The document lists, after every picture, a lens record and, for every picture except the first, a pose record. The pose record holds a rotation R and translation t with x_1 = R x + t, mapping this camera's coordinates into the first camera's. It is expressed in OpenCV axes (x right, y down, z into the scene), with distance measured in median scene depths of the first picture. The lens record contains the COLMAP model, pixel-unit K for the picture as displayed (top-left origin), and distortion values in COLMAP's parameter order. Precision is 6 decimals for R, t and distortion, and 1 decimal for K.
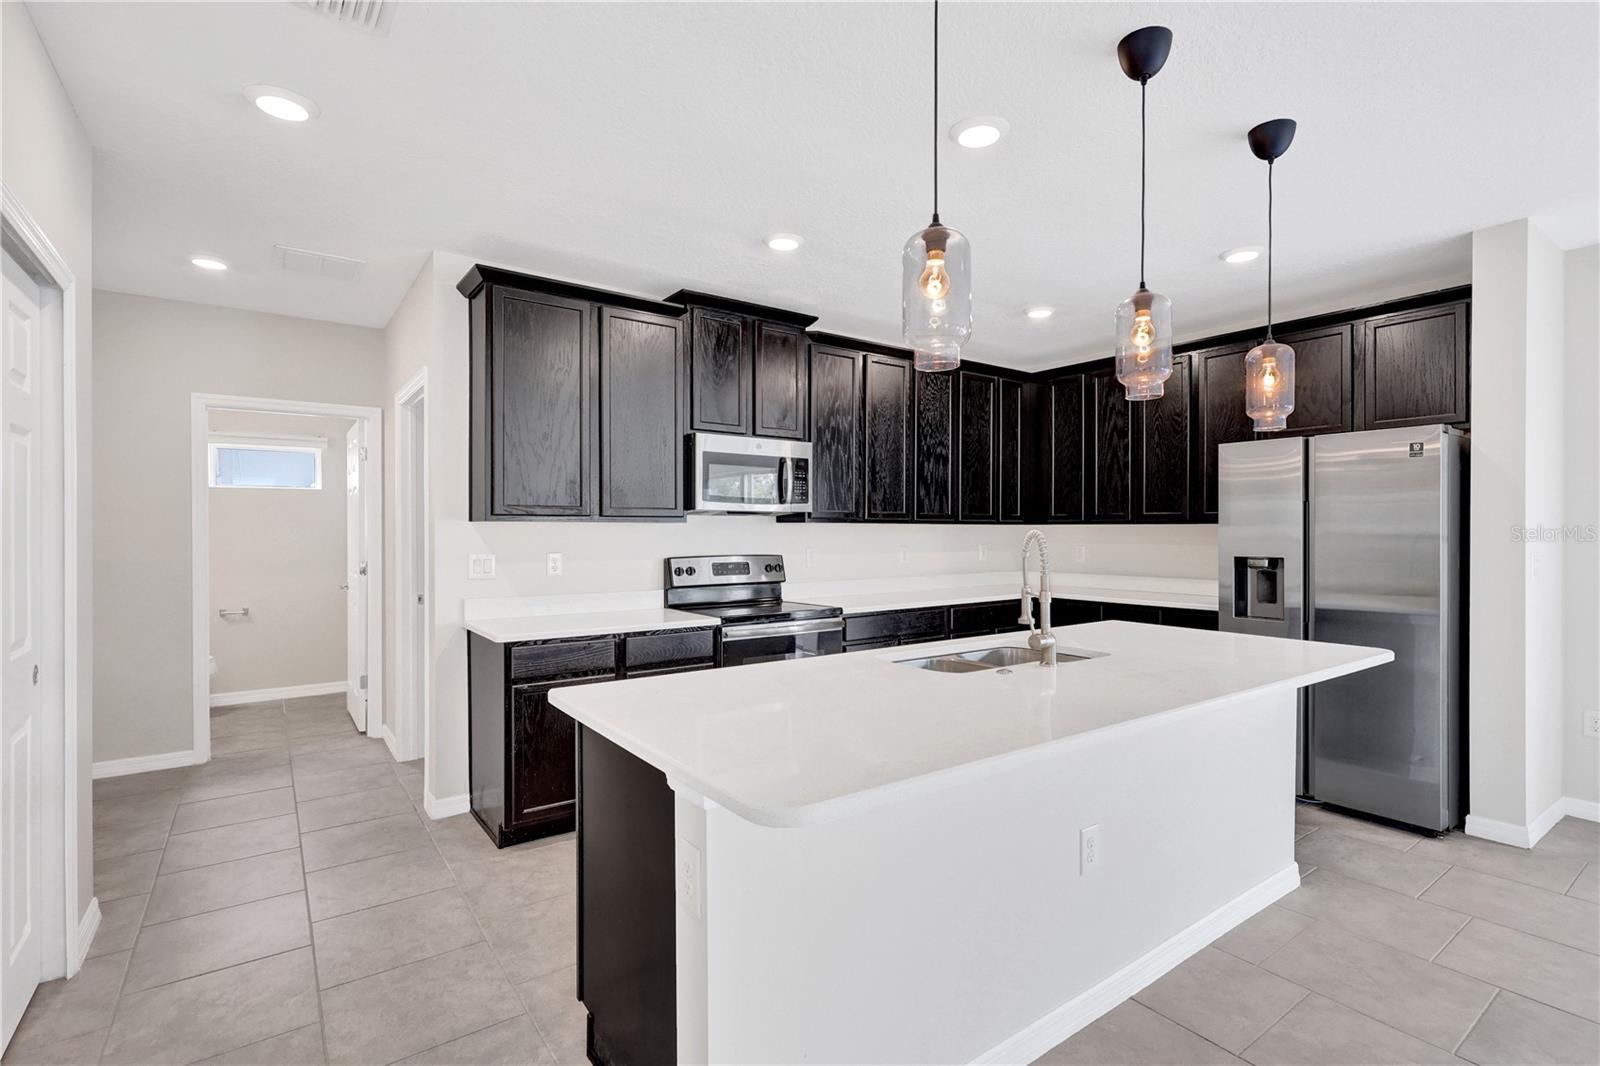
lens RADIAL K [[751.6, 0, 798.0], [0, 751.6, 540.8], [0, 0, 1]] dist [0.004029, 0.002256]
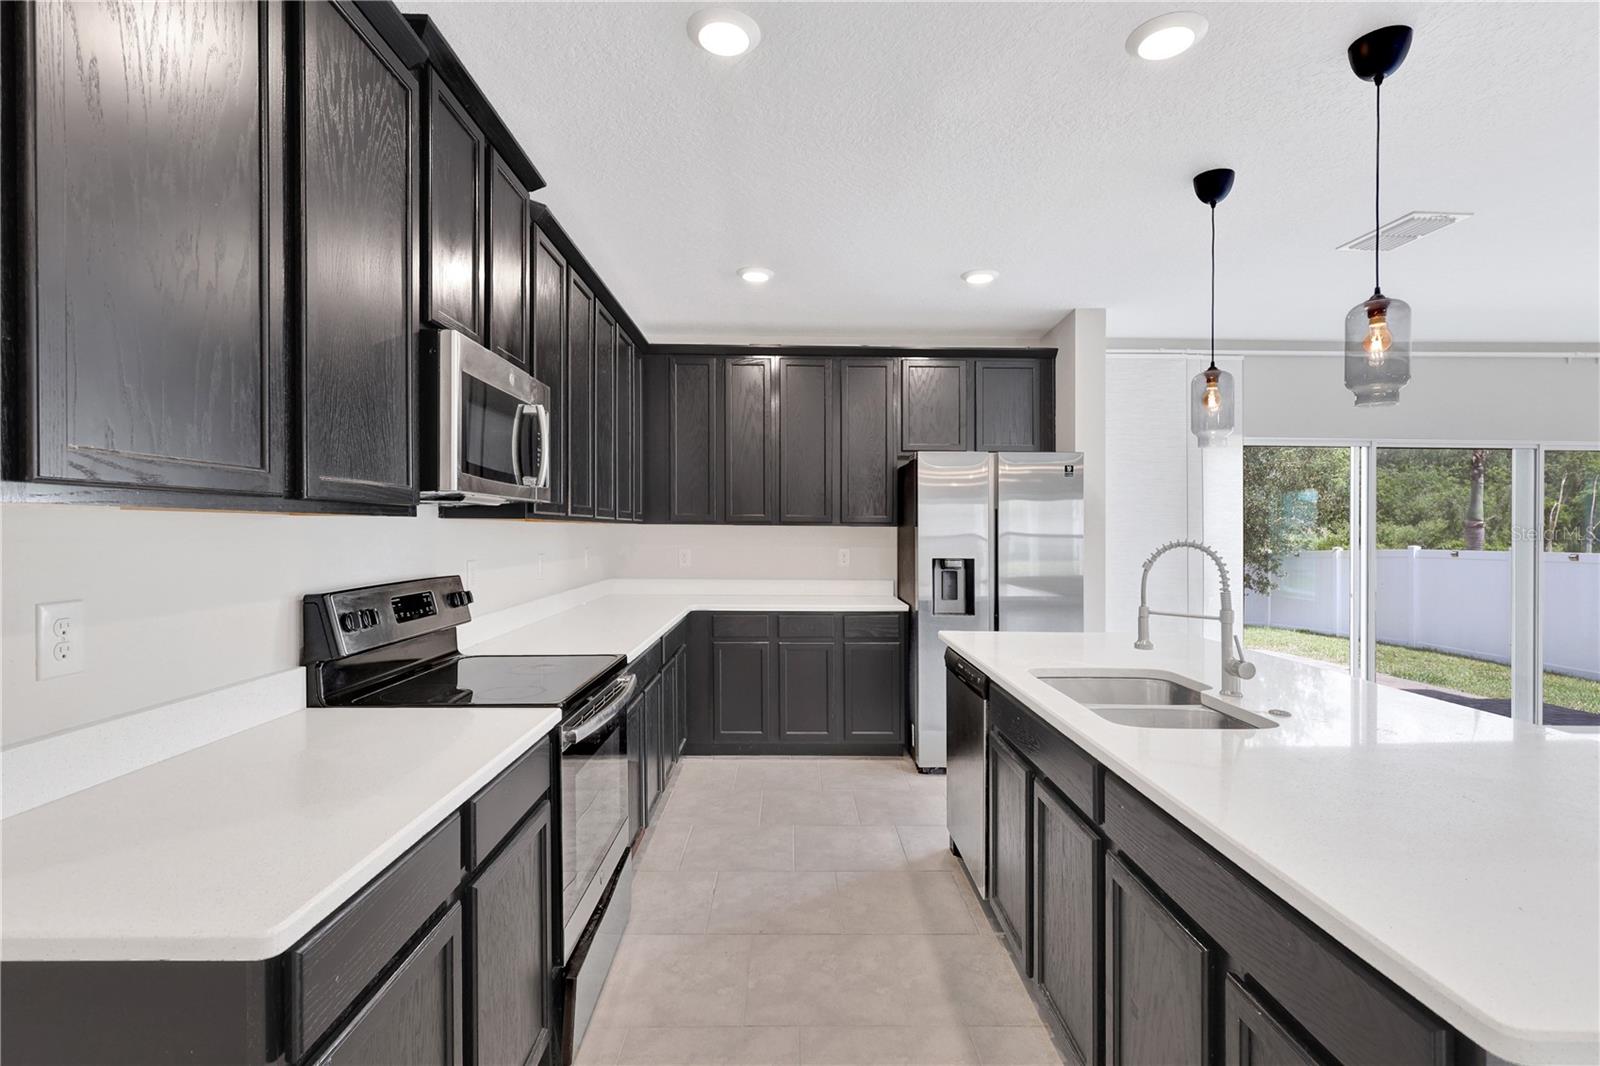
lens RADIAL K [[751.6, 0, 797.2], [0, 751.6, 530.8], [0, 0, 1]] dist [0.004029, 0.002256]
pose [[0.581394, 0.003914, 0.813613, -0.411223], [0.004132, 0.999961, -0.007763, -0.010956], [-0.813612, 0.007875, 0.581355, 0.559033]]
